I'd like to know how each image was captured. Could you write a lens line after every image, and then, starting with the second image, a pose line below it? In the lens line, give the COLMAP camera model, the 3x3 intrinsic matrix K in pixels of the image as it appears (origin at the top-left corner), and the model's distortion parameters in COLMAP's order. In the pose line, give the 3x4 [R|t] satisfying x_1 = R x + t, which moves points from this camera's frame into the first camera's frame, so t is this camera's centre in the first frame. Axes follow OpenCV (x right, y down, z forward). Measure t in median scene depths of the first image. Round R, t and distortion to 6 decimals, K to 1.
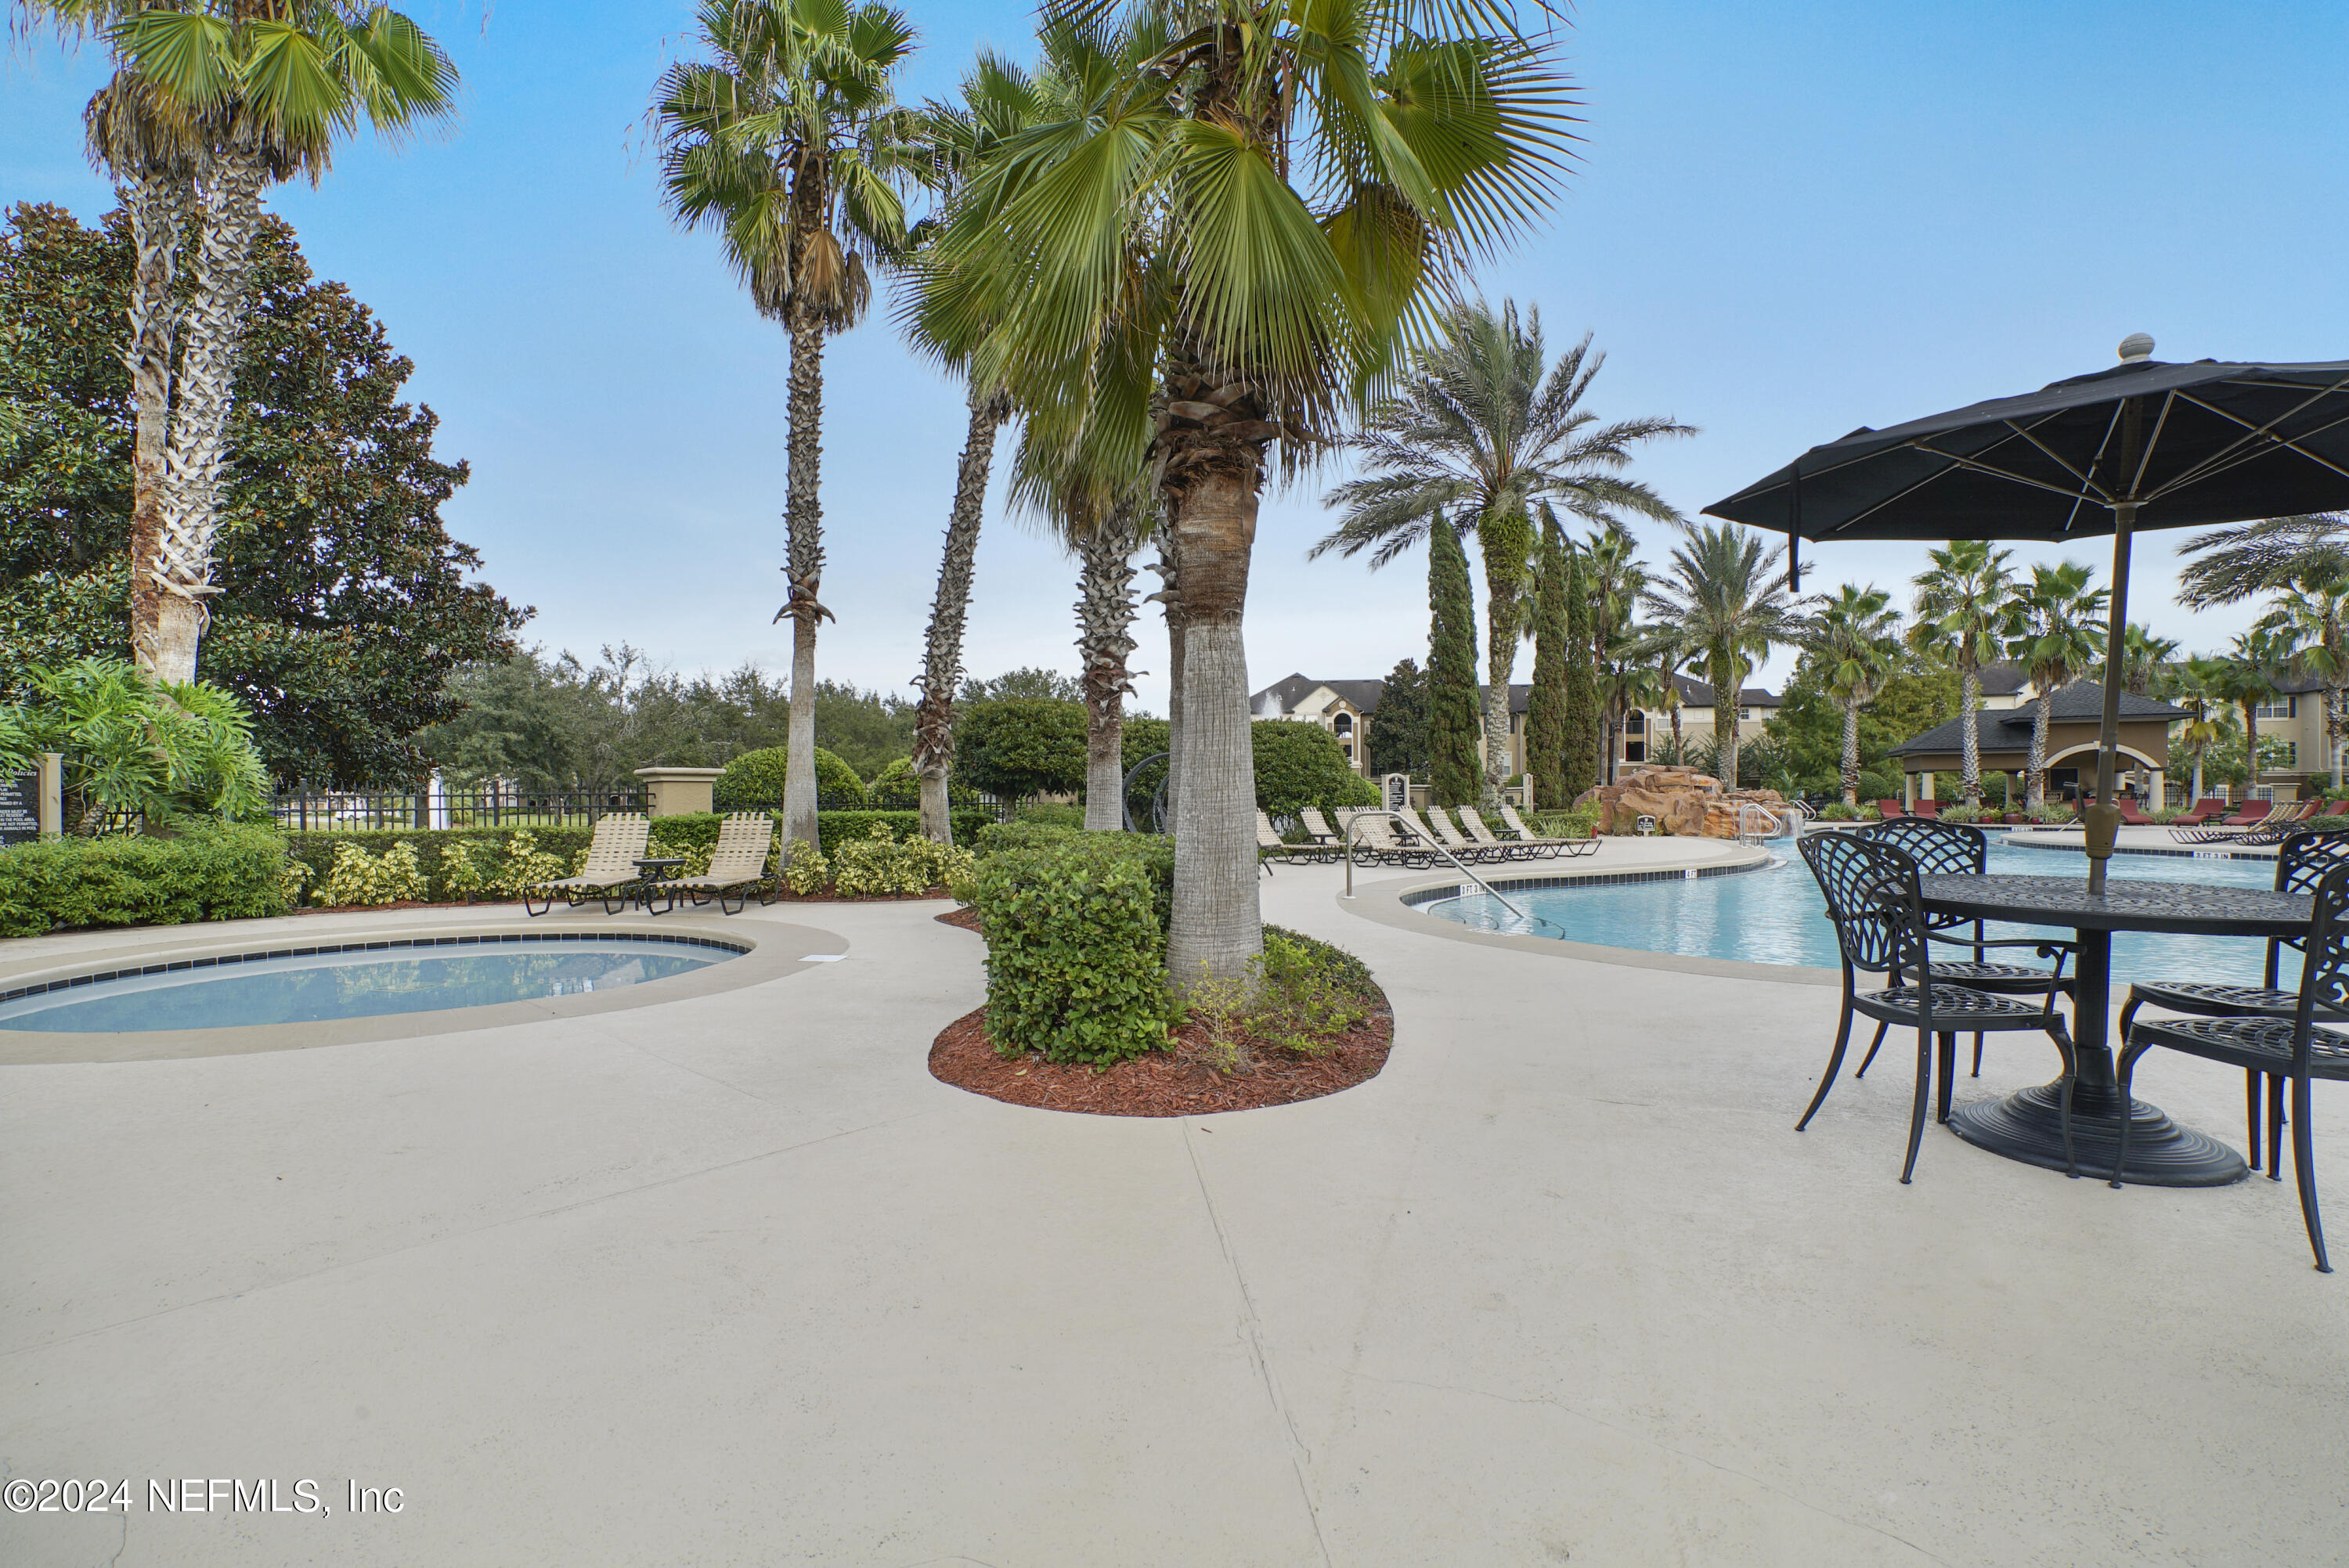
lens RADIAL K [[1075.4, 0, 1174.0], [0, 1075.4, 778.8], [0, 0, 1]] dist [-0.008229, -0.000360]
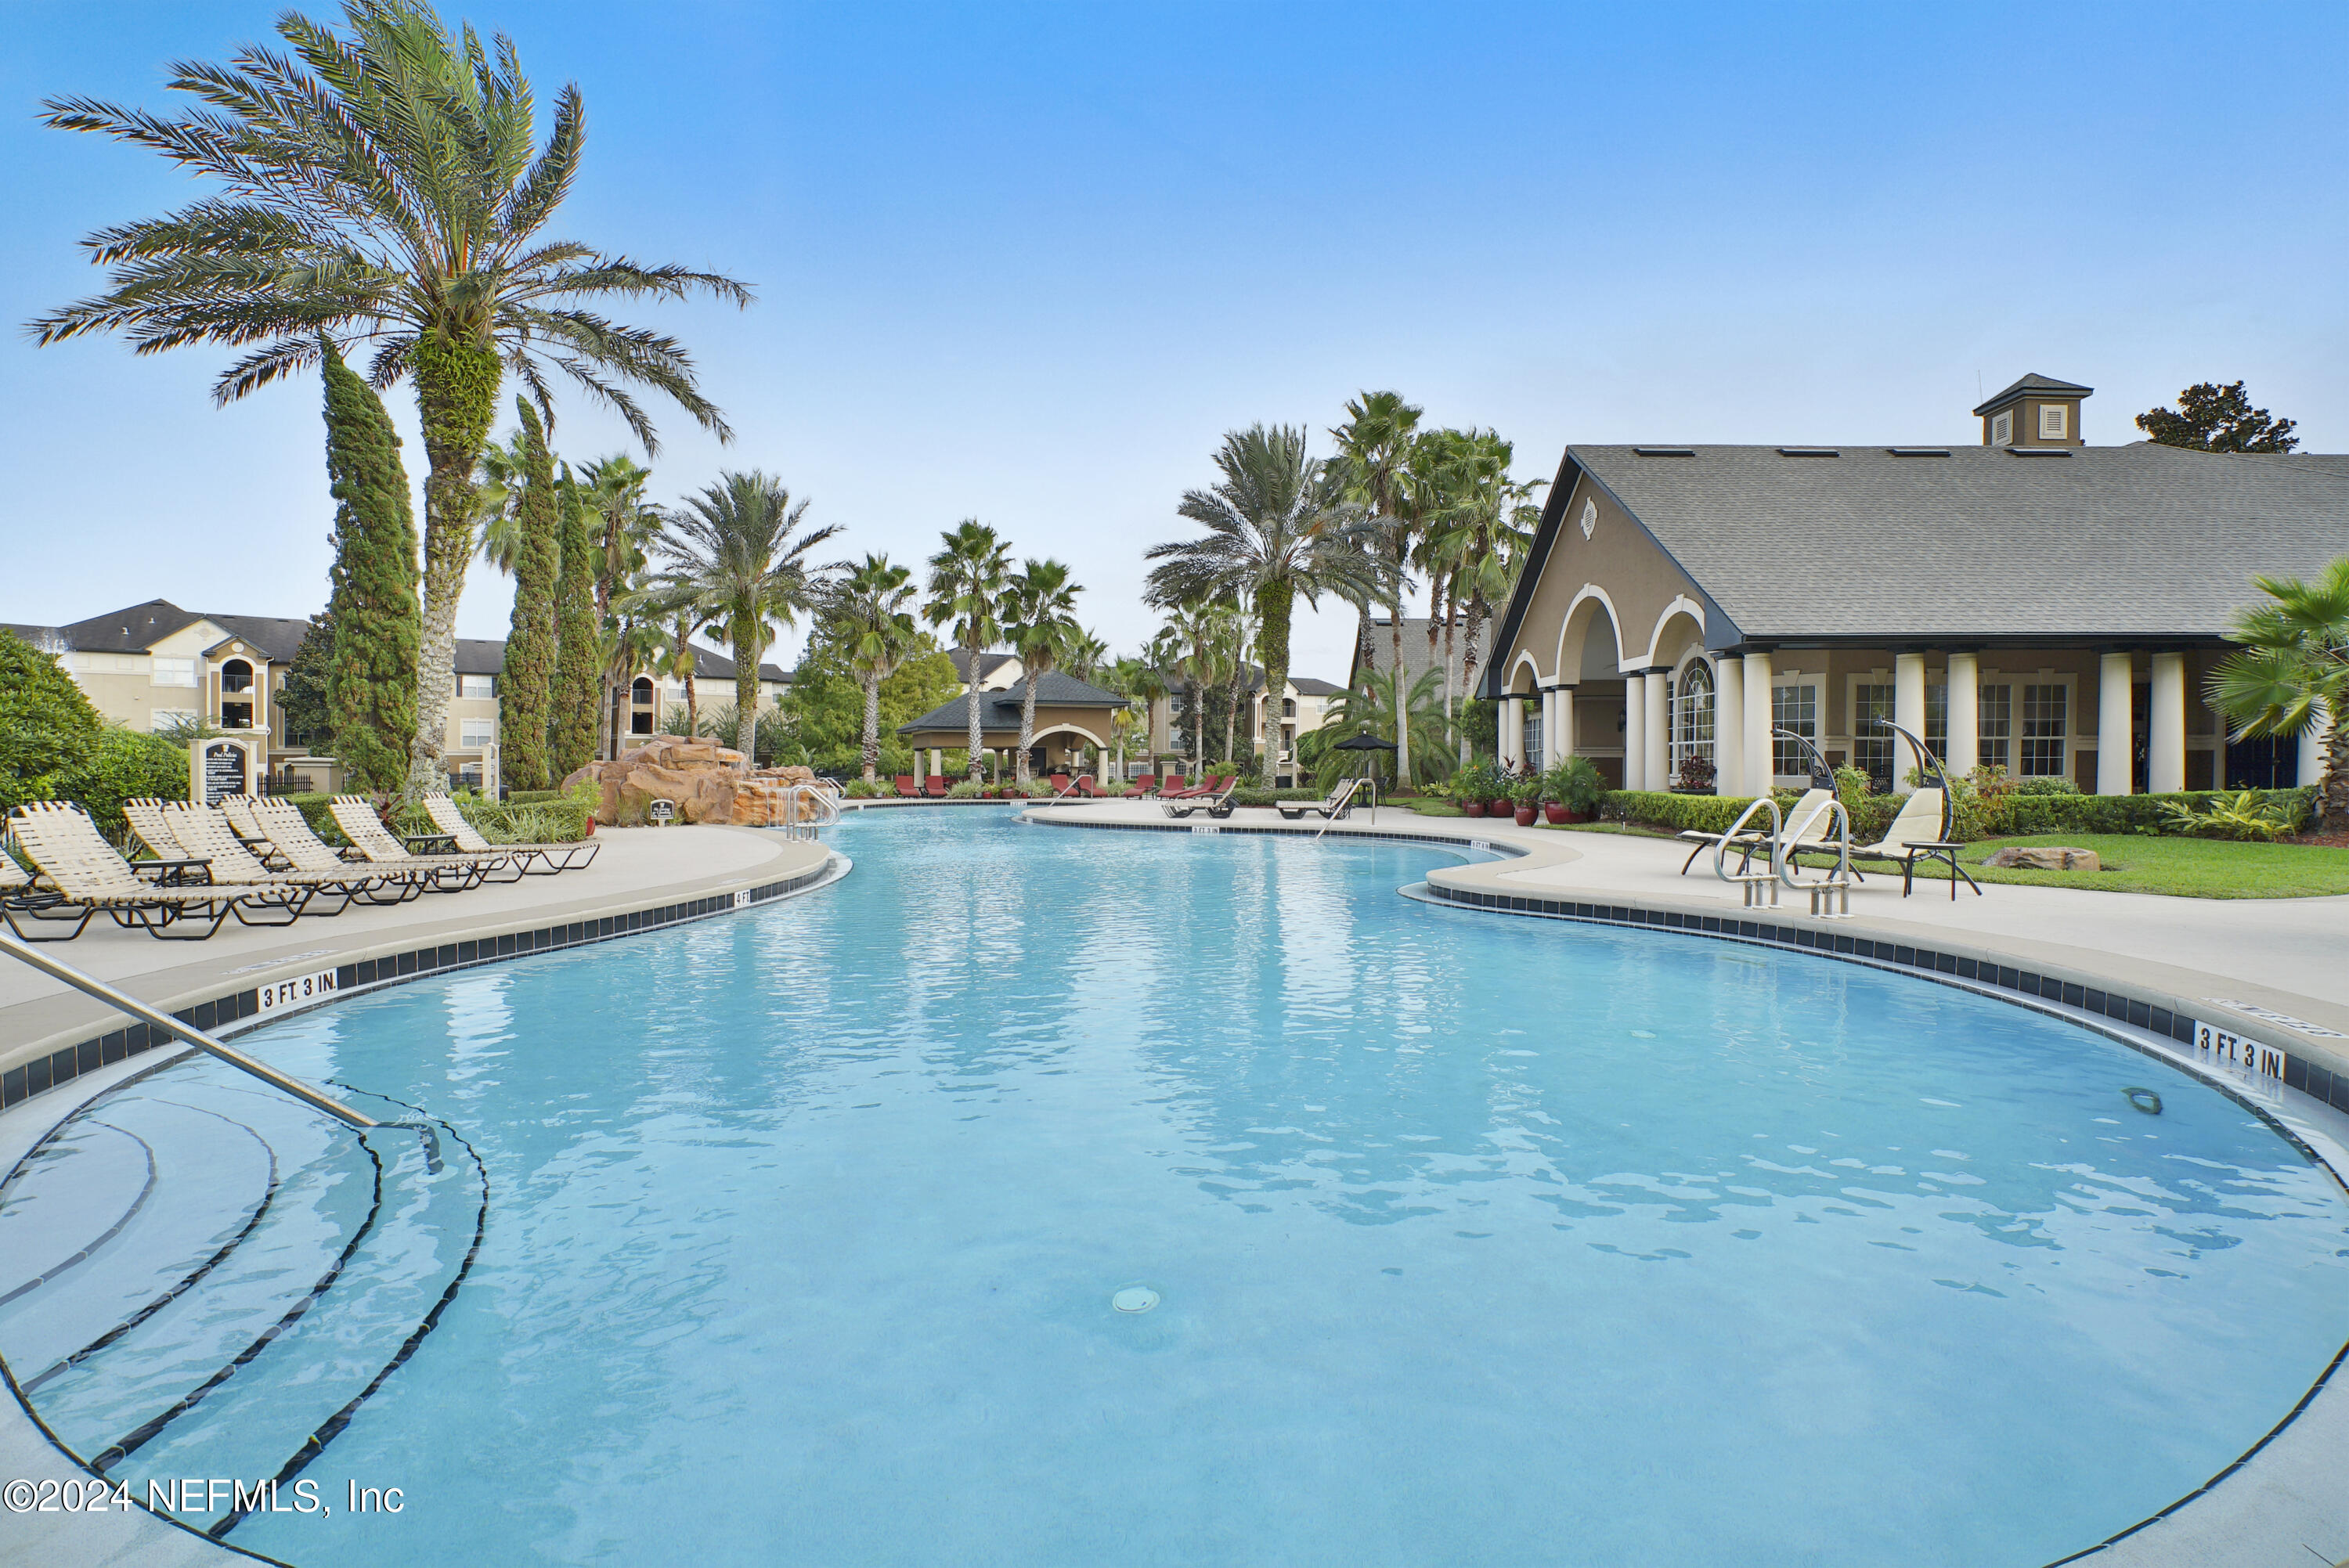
lens RADIAL K [[1075.4, 0, 1174.4], [0, 1075.4, 766.6], [0, 0, 1]] dist [-0.008229, -0.000360]
pose [[0.647361, 0.001238, 0.762183, 0.065218], [-0.010690, 0.999915, 0.007455, 0.000368], [-0.762109, -0.012974, 0.647319, 0.159712]]
